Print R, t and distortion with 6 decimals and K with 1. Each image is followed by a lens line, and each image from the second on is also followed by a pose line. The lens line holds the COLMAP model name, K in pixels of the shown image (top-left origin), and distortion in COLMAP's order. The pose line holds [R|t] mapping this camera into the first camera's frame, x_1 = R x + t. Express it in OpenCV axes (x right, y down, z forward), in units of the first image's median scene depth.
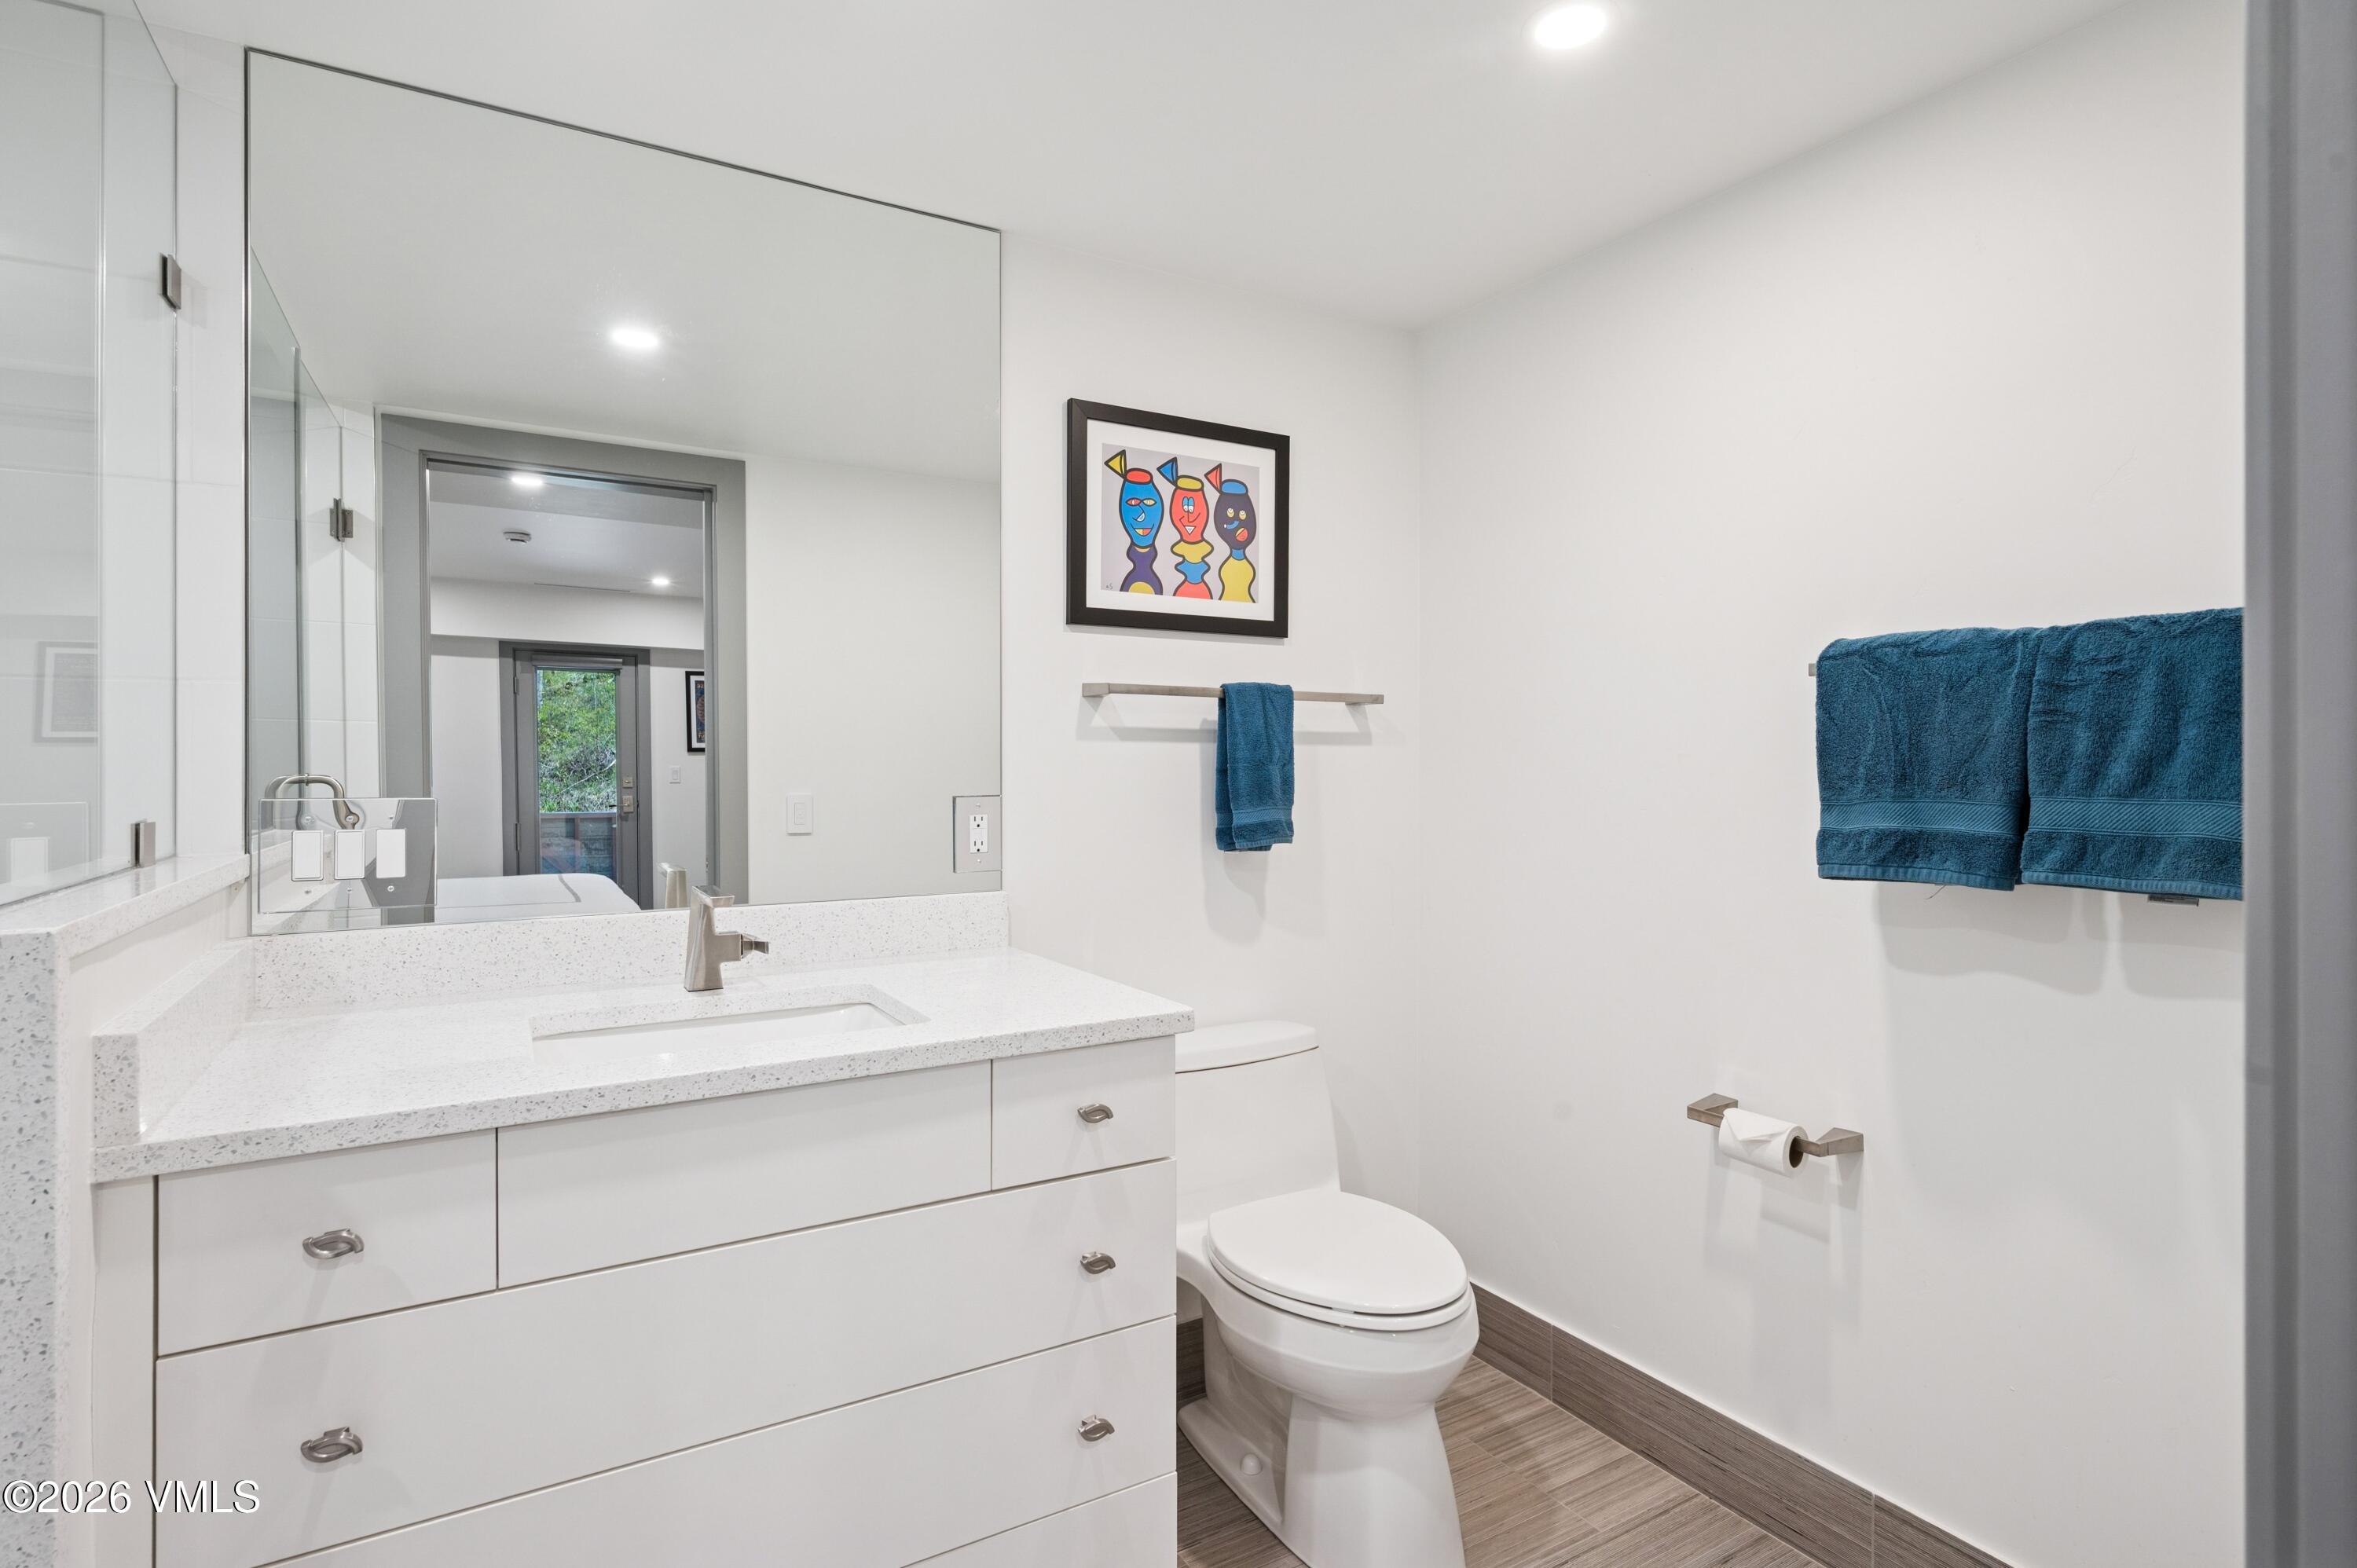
lens RADIAL K [[1149.1, 0, 1182.7], [0, 1149.1, 770.0], [0, 0, 1]] dist [-0.003838, 0.000963]
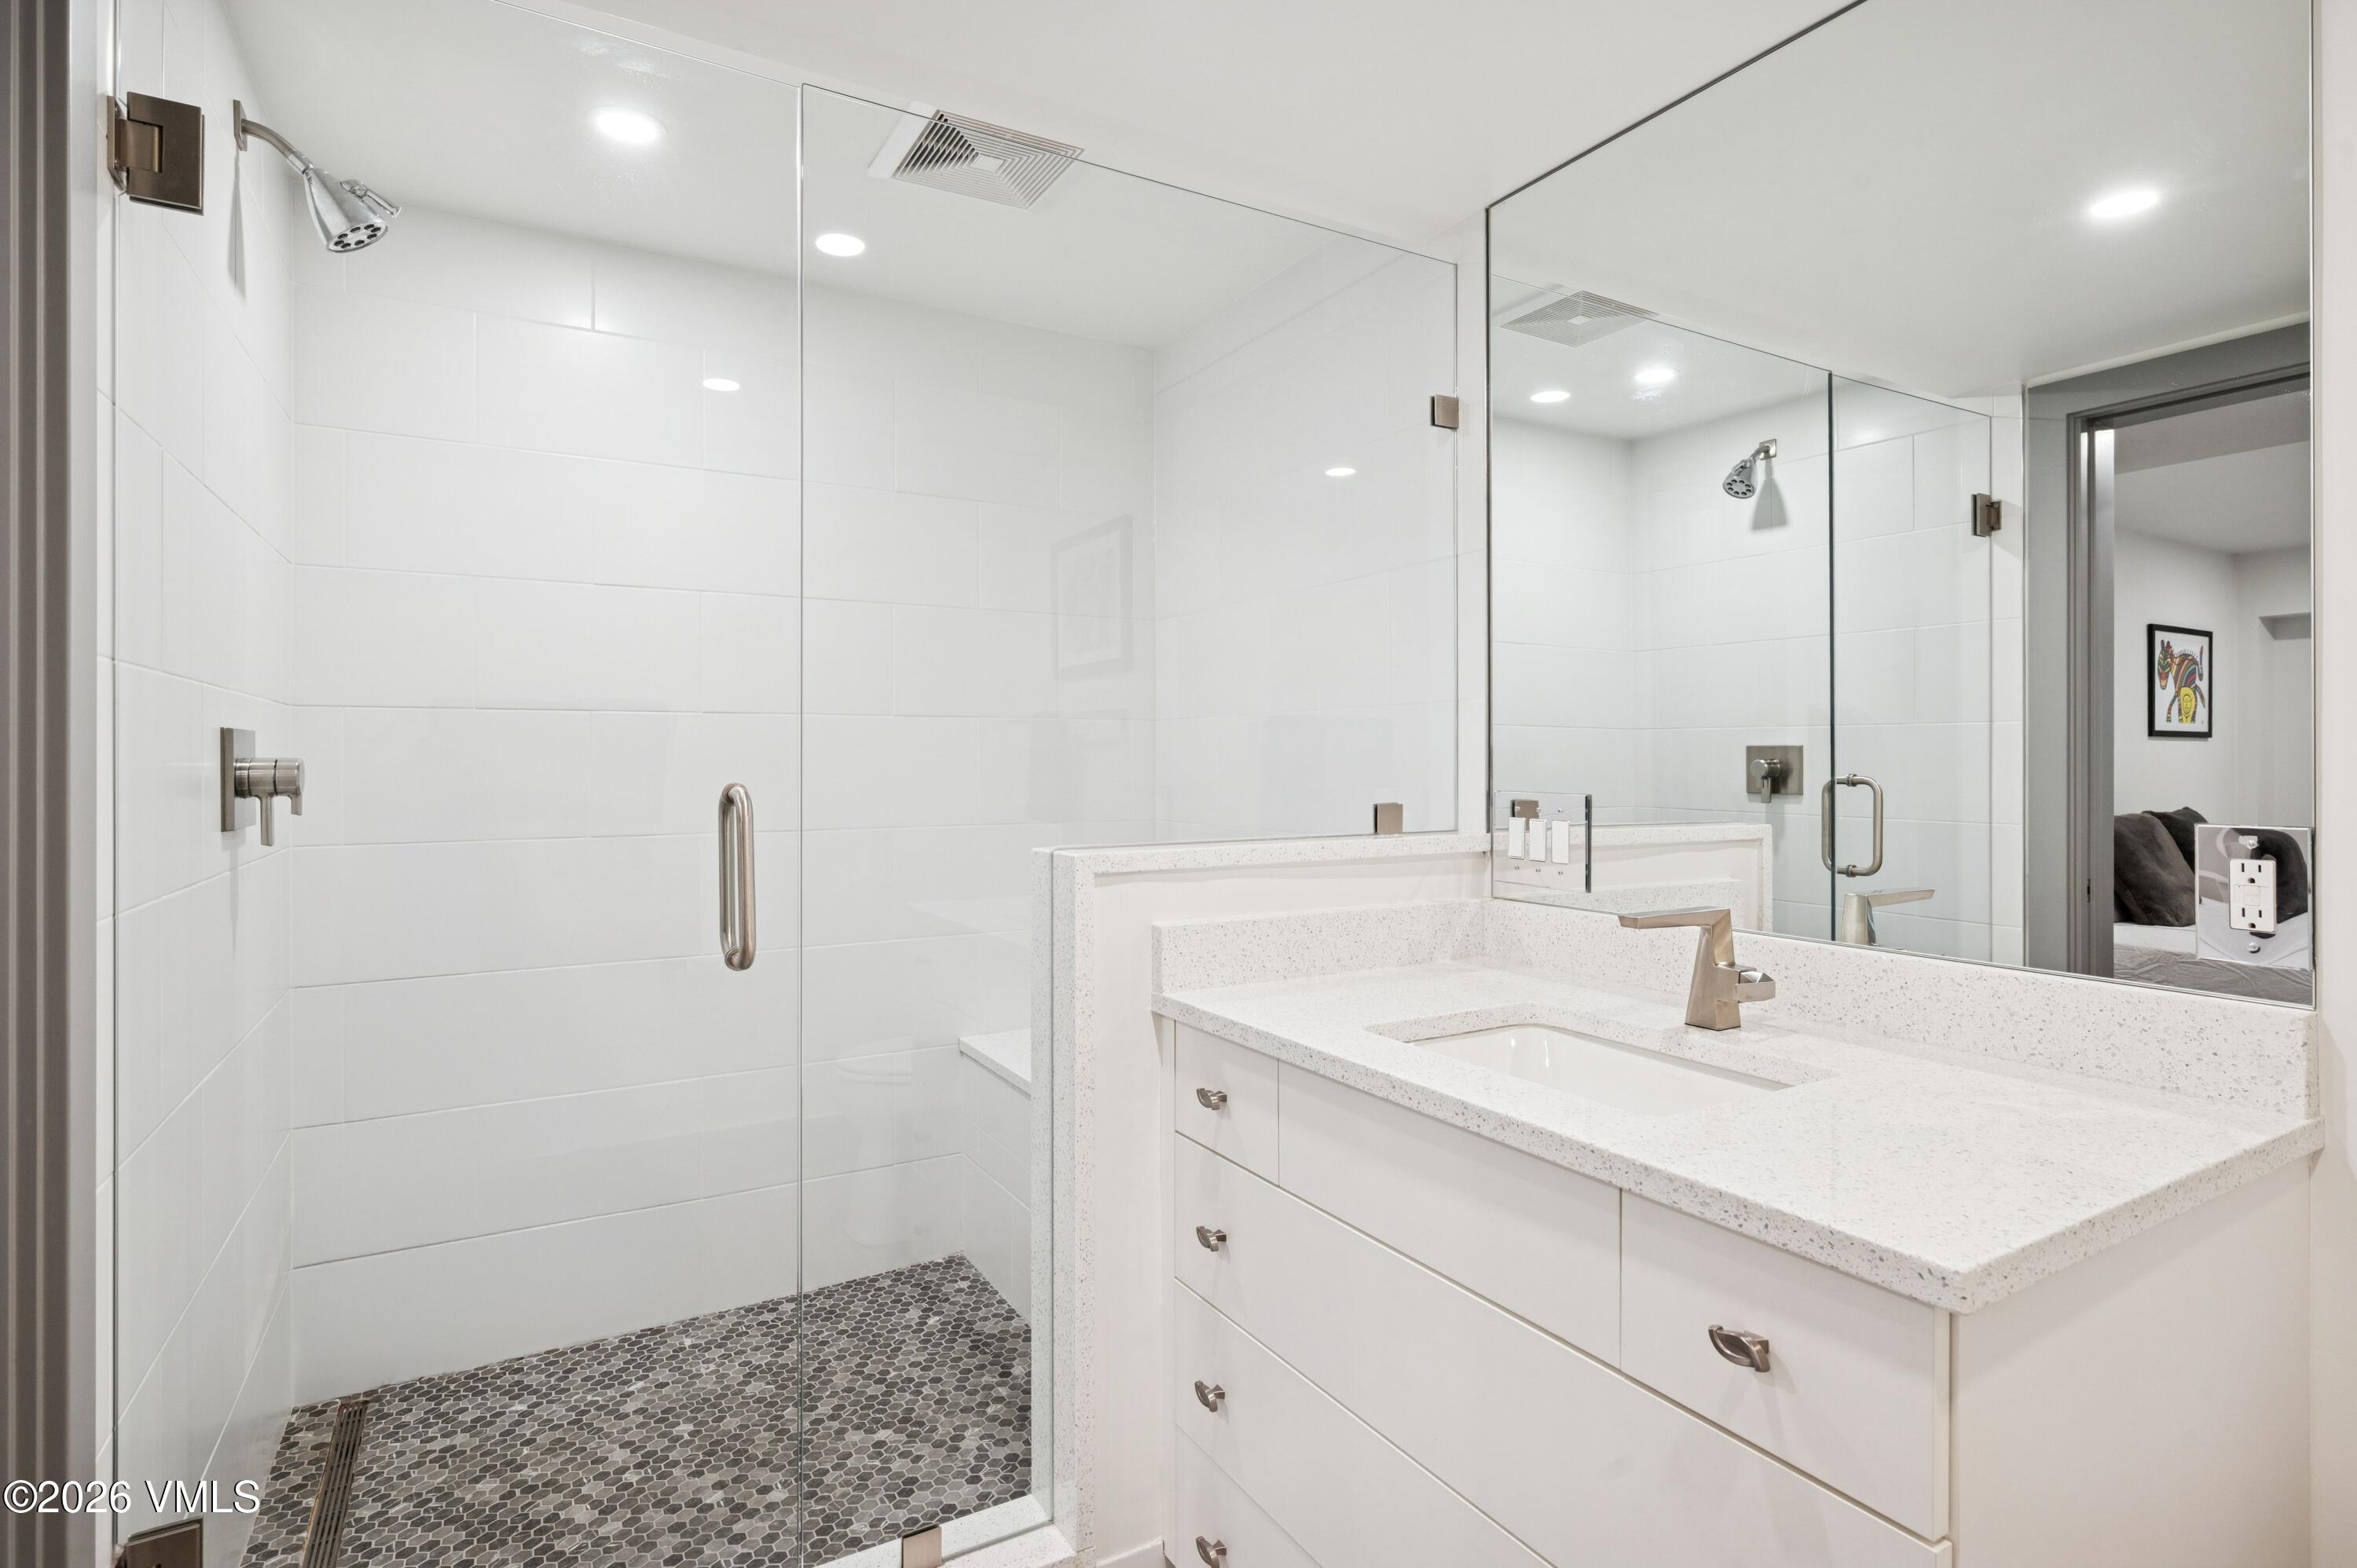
lens RADIAL K [[1149.1, 0, 1188.2], [0, 1149.1, 775.2], [0, 0, 1]] dist [-0.003838, 0.000963]
pose [[0.023104, 0.012030, -0.999661, 0.357140], [-0.005947, 0.999912, 0.011896, -0.005387], [0.999715, 0.005670, 0.023174, 0.479050]]
